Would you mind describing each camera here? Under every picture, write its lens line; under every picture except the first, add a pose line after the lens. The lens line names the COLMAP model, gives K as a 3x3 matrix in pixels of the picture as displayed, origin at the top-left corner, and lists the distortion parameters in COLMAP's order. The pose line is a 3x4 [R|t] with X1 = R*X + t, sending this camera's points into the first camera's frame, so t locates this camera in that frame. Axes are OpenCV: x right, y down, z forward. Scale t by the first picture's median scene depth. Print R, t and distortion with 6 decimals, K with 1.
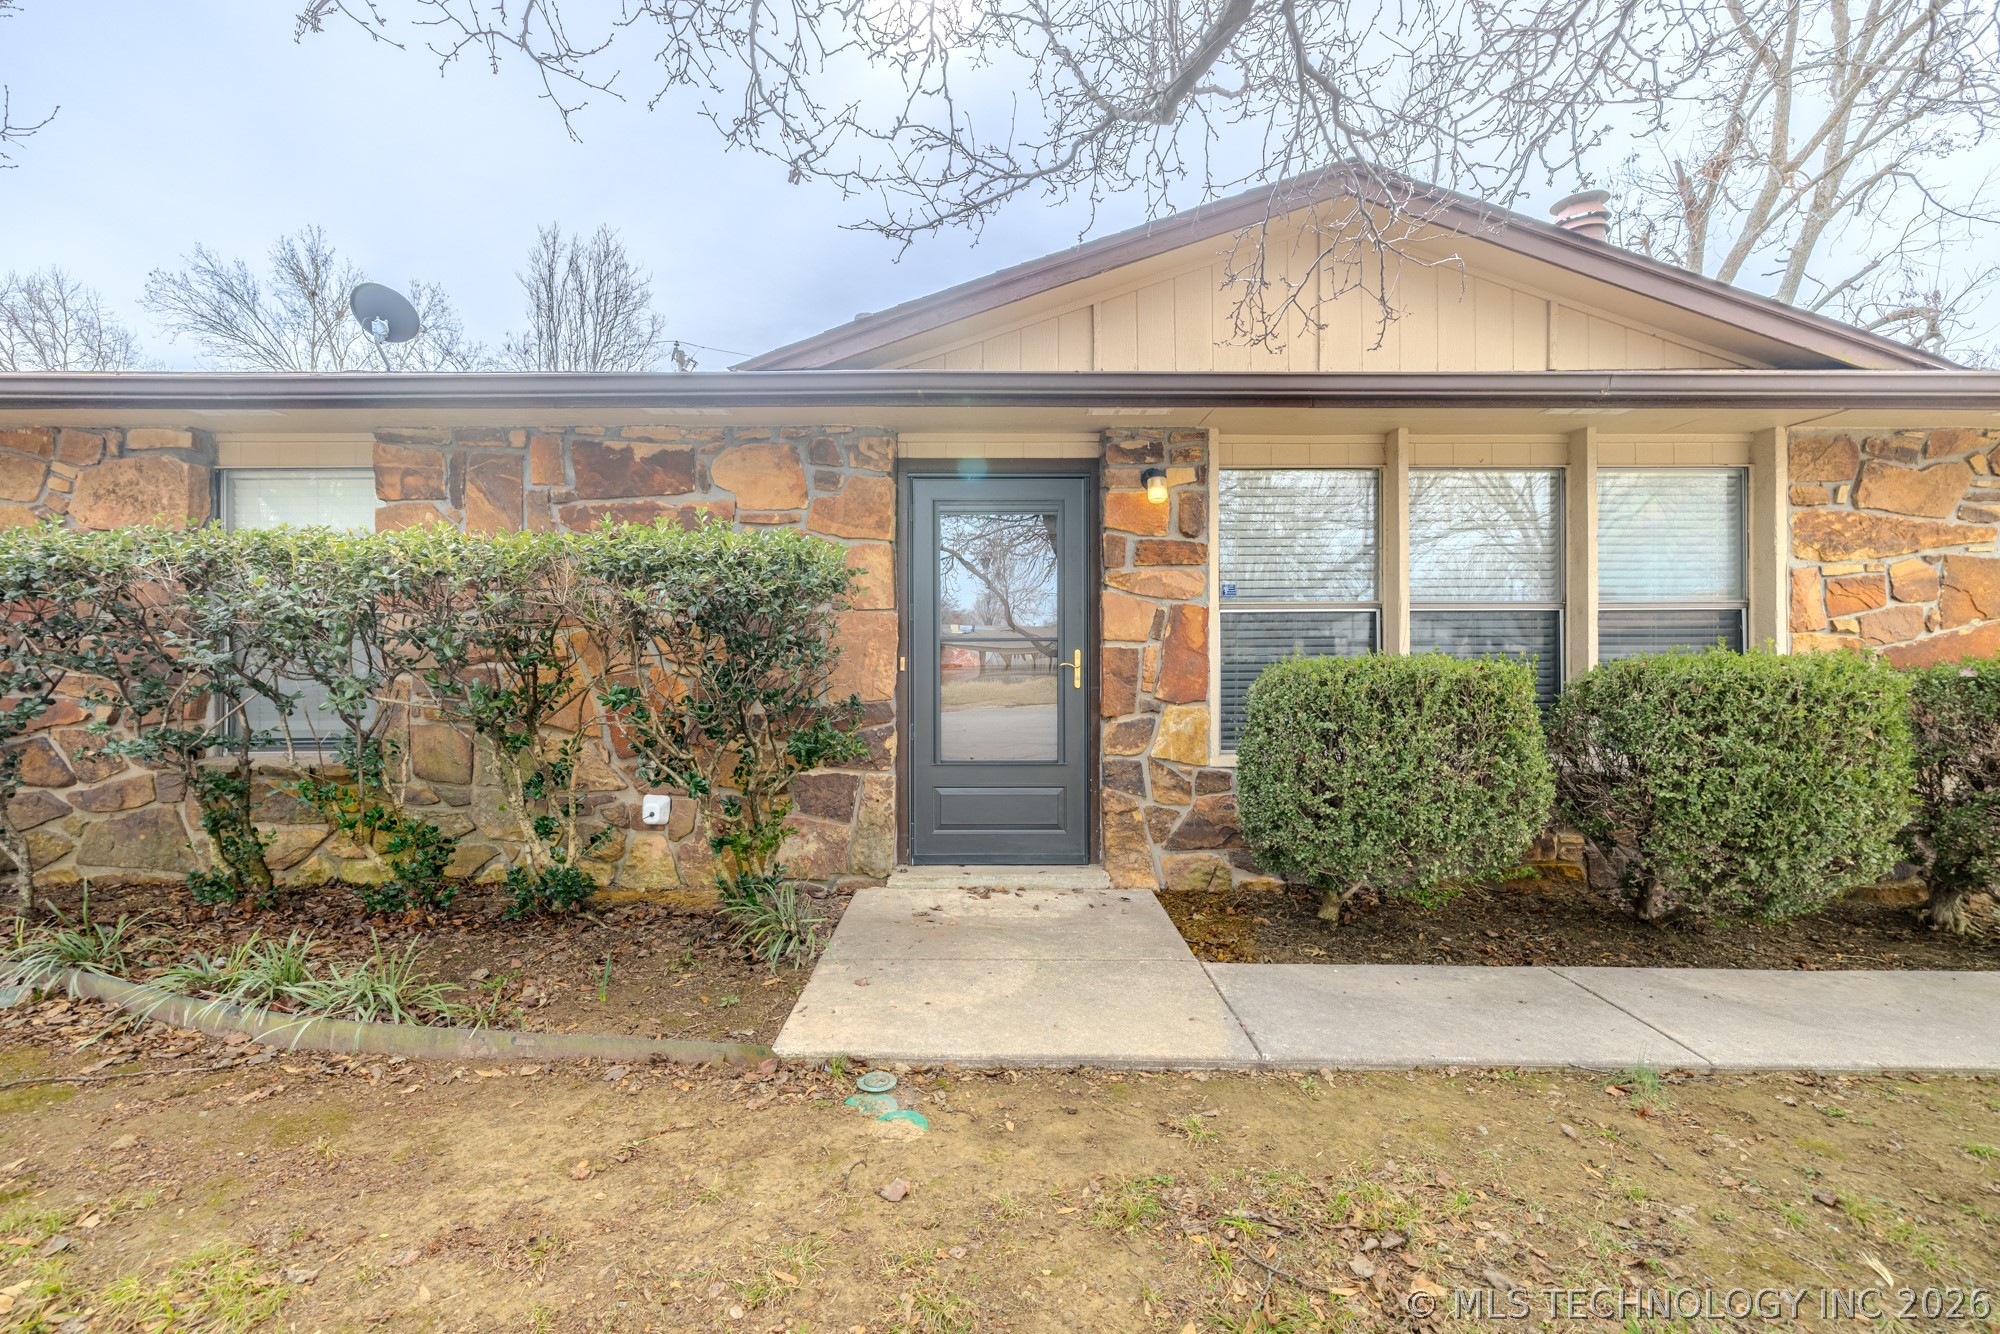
lens RADIAL K [[831.7, 0, 1014.1], [0, 831.7, 666.3], [0, 0, 1]] dist [0.001122, 0.000200]
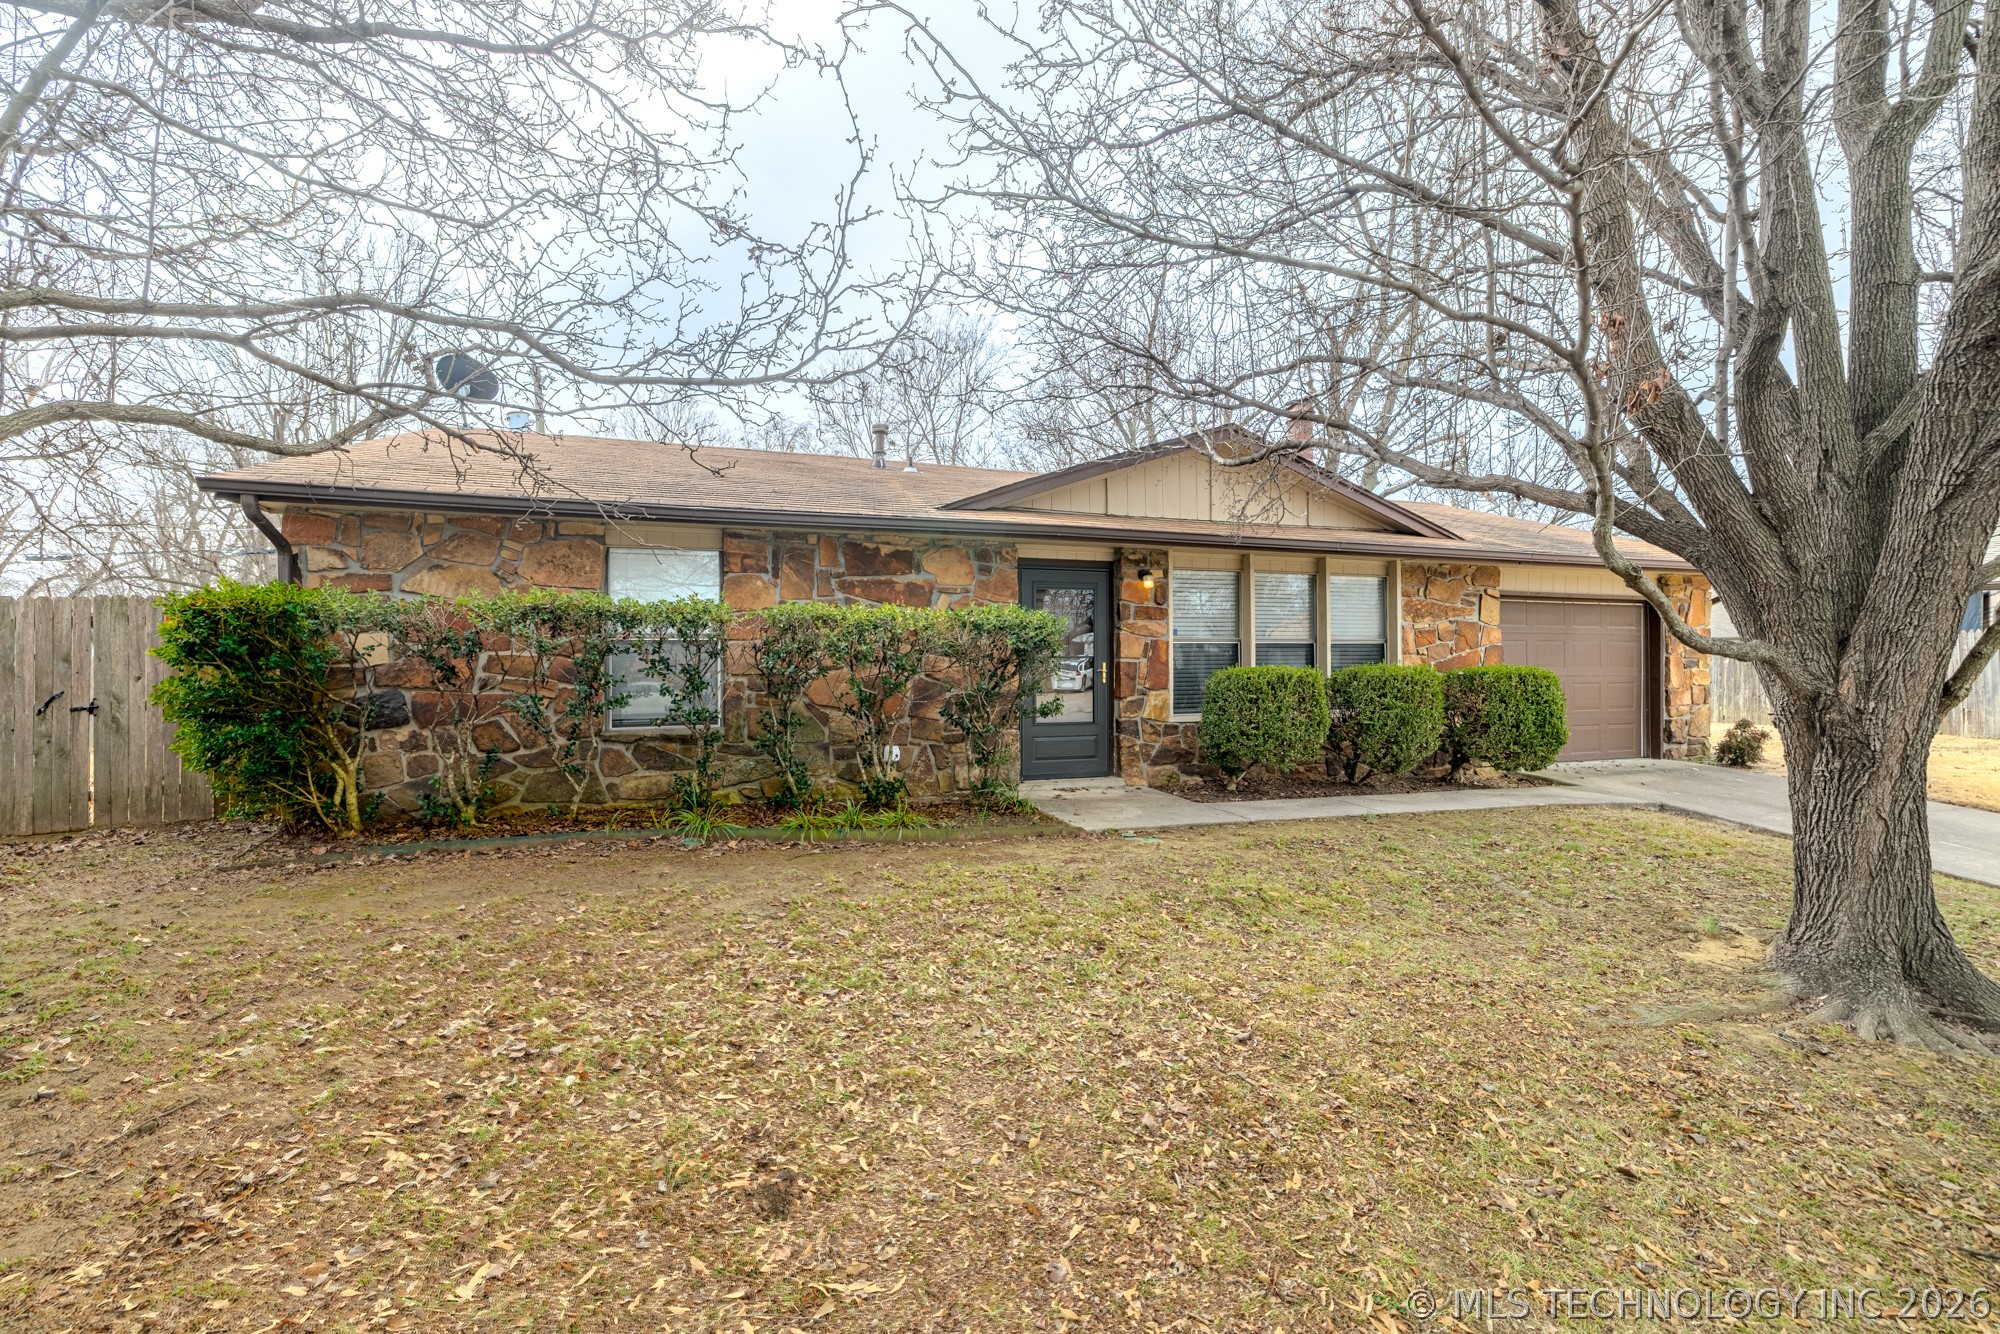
lens RADIAL K [[831.7, 0, 1014.1], [0, 831.7, 666.3], [0, 0, 1]] dist [0.001122, 0.000200]
pose [[0.945063, -0.001129, 0.326887, -0.756485], [0.002723, 0.999987, -0.004419, -0.003583], [-0.326878, 0.005066, 0.945053, -0.741175]]
